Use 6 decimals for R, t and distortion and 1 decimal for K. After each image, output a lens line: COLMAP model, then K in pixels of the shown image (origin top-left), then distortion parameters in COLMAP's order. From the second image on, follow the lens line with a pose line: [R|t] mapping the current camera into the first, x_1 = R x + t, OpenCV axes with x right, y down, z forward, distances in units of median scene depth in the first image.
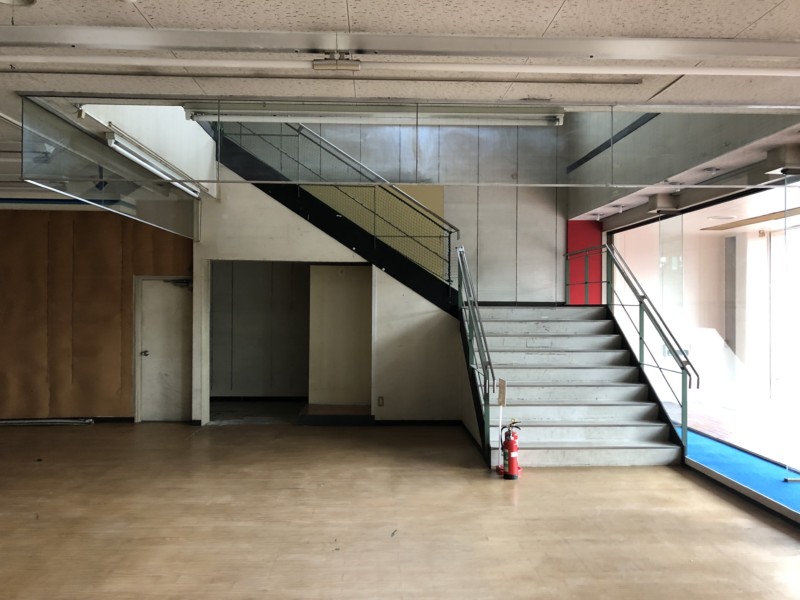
lens RADIAL K [[649.1, 0, 400.0], [0, 649.1, 300.0], [0, 0, 1]] dist [0.030340, -0.060098]
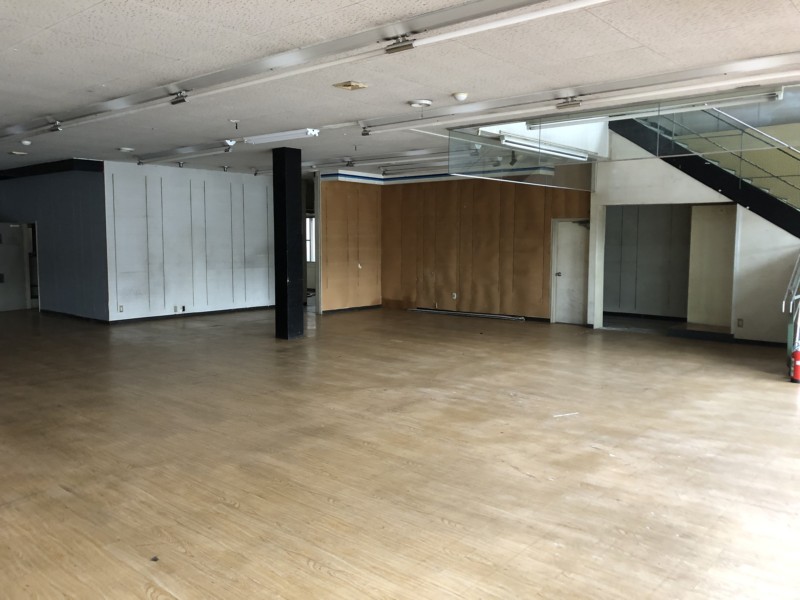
lens RADIAL K [[649.1, 0, 400.0], [0, 649.1, 300.0], [0, 0, 1]] dist [0.030340, -0.060098]
pose [[0.732923, 0.060528, -0.677613, 0.312784], [0.006417, 0.995375, 0.095853, 0.000316], [0.680281, -0.074601, 0.729145, -0.258572]]
